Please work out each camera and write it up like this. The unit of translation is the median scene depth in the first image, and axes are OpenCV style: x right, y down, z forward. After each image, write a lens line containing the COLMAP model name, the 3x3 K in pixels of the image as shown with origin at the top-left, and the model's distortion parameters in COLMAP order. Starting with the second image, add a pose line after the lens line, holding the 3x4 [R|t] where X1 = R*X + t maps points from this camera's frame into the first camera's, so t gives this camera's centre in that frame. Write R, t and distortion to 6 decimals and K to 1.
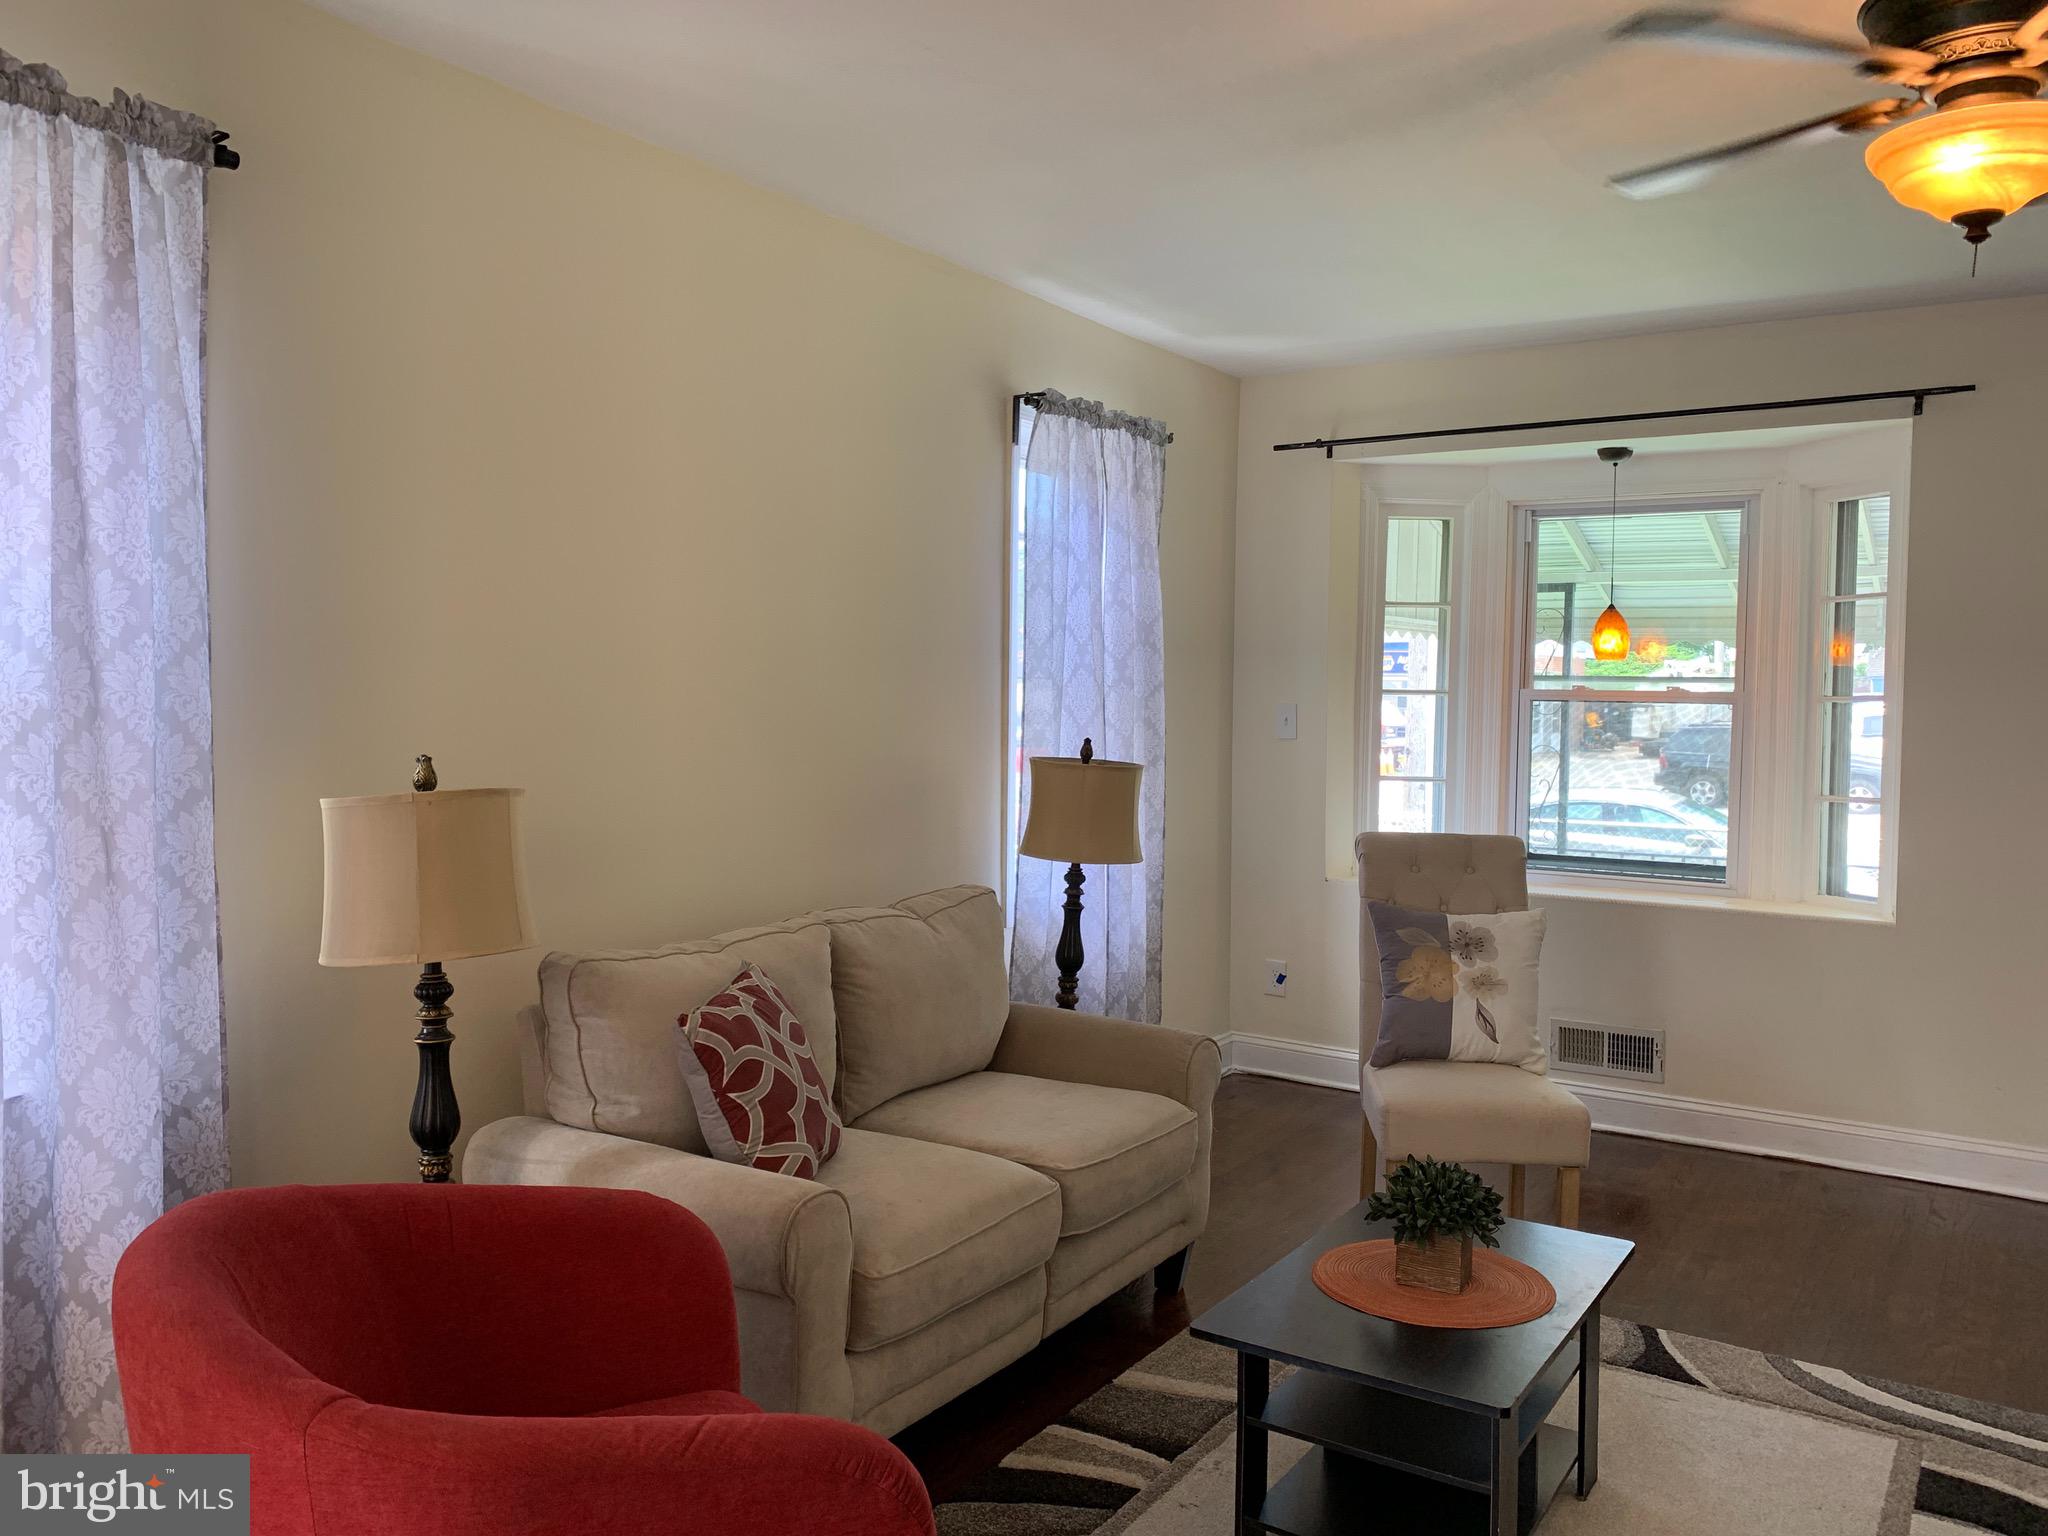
lens RADIAL K [[1548.5, 0, 1010.2], [0, 1548.5, 758.9], [0, 0, 1]] dist [0.038792, -0.053099]
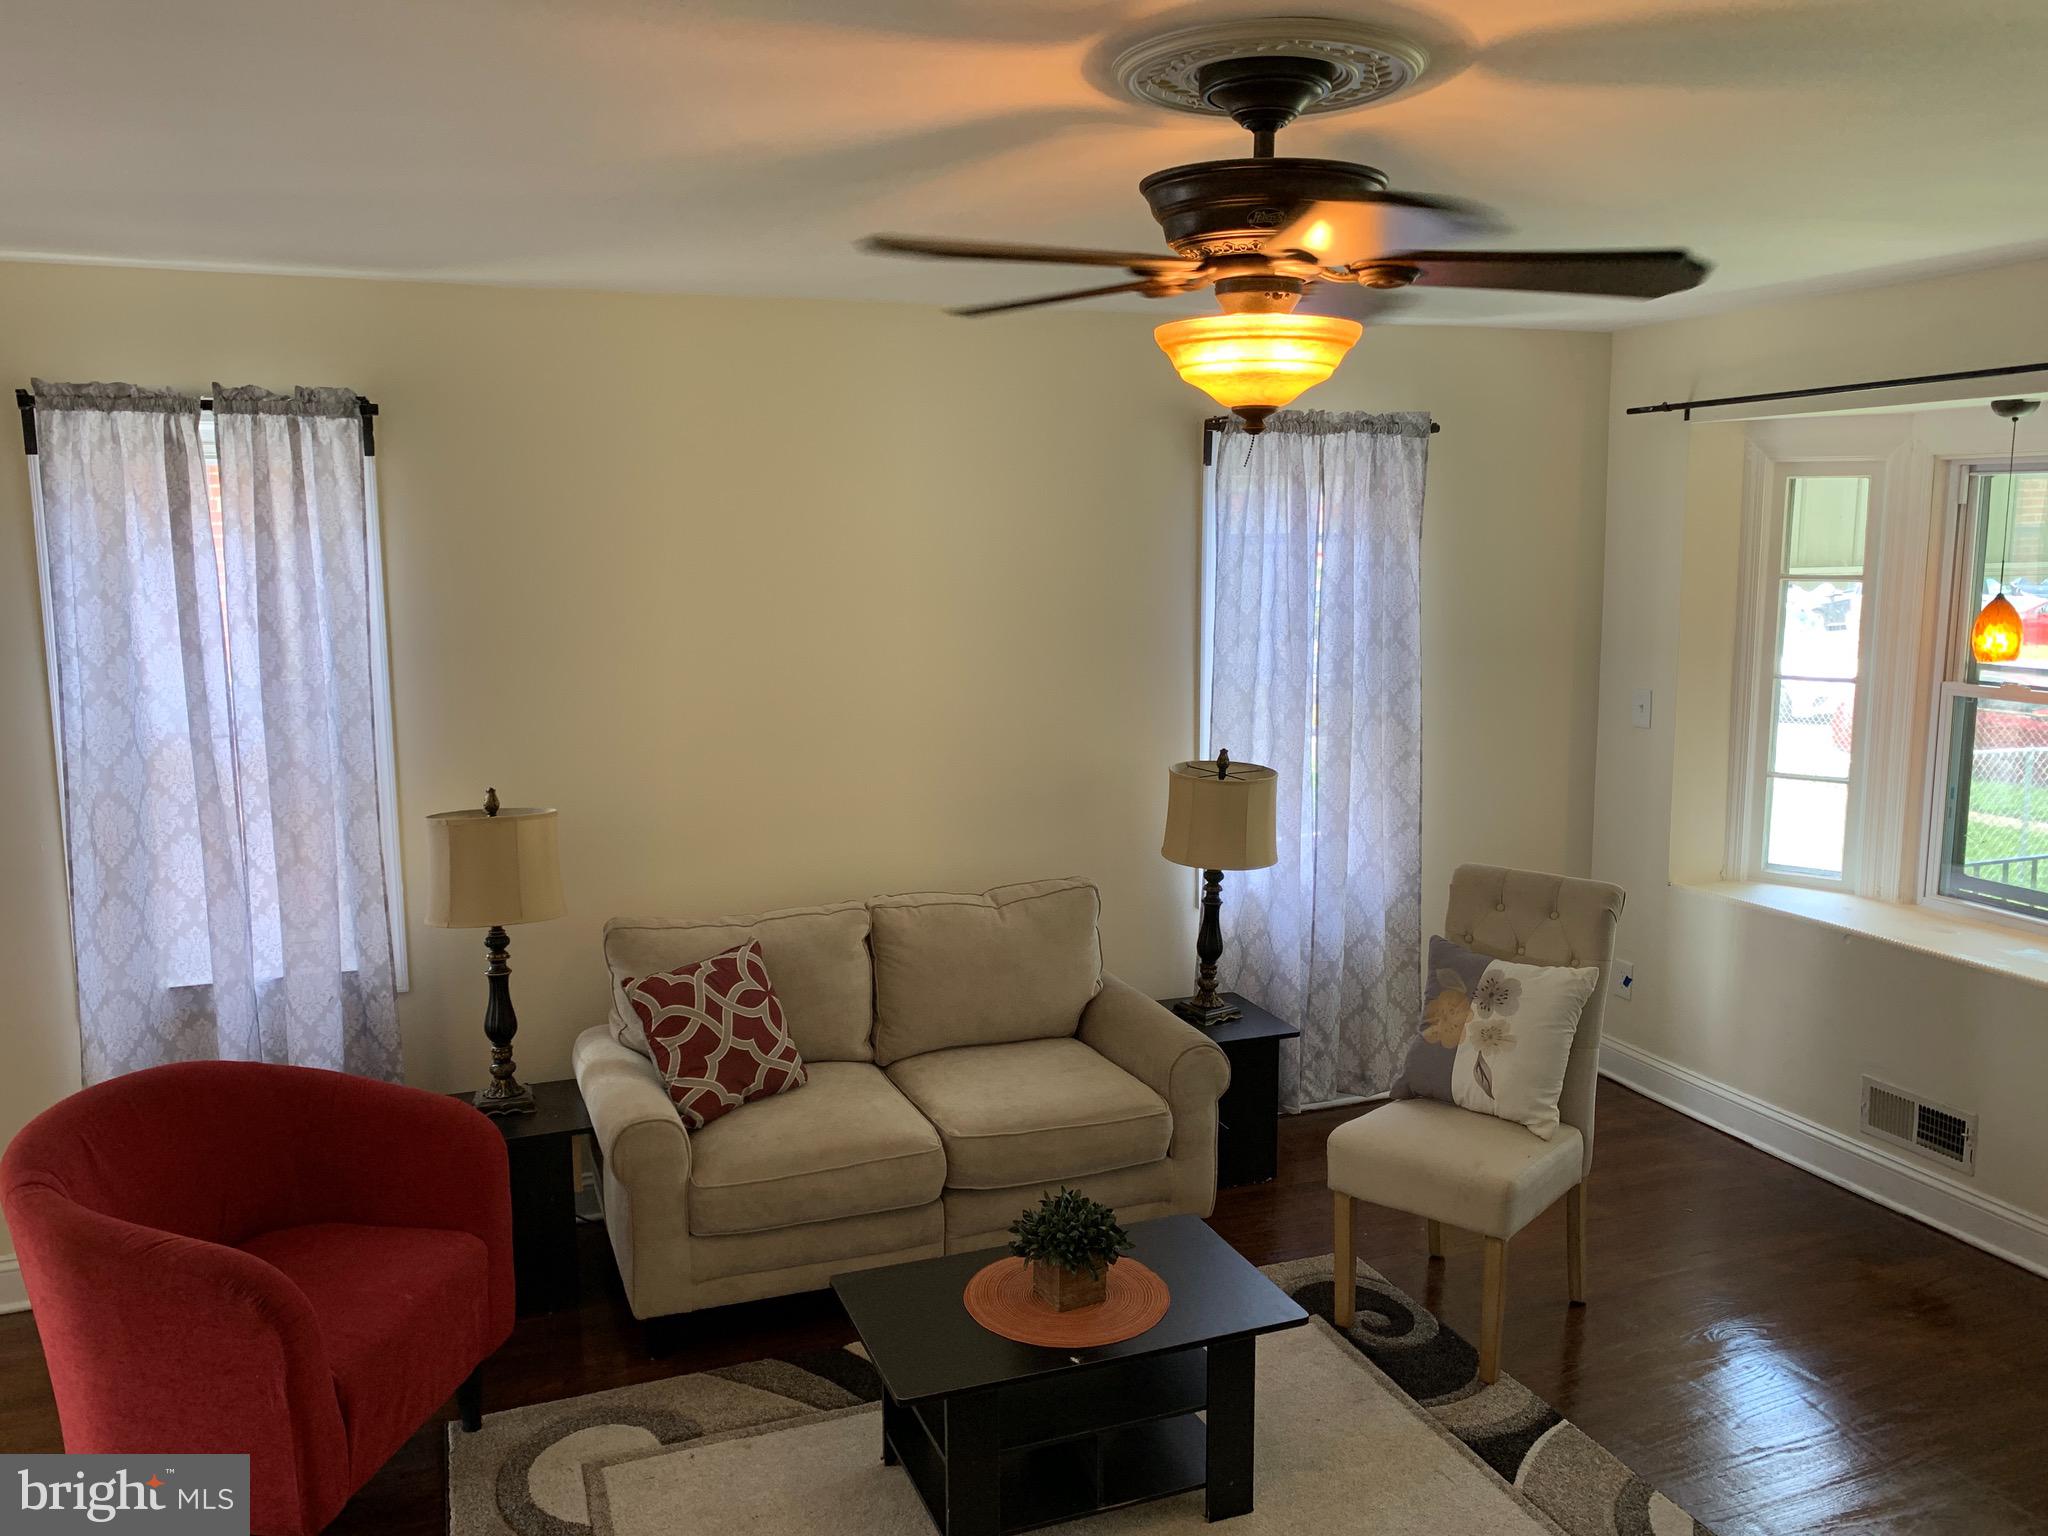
lens RADIAL K [[1548.5, 0, 988.4], [0, 1548.5, 756.1], [0, 0, 1]] dist [0.038792, -0.053099]
pose [[0.815894, 0.062231, -0.574843, 0.600695], [-0.008764, 0.995408, 0.095321, -0.122790], [0.578135, -0.072734, 0.812693, 0.033108]]
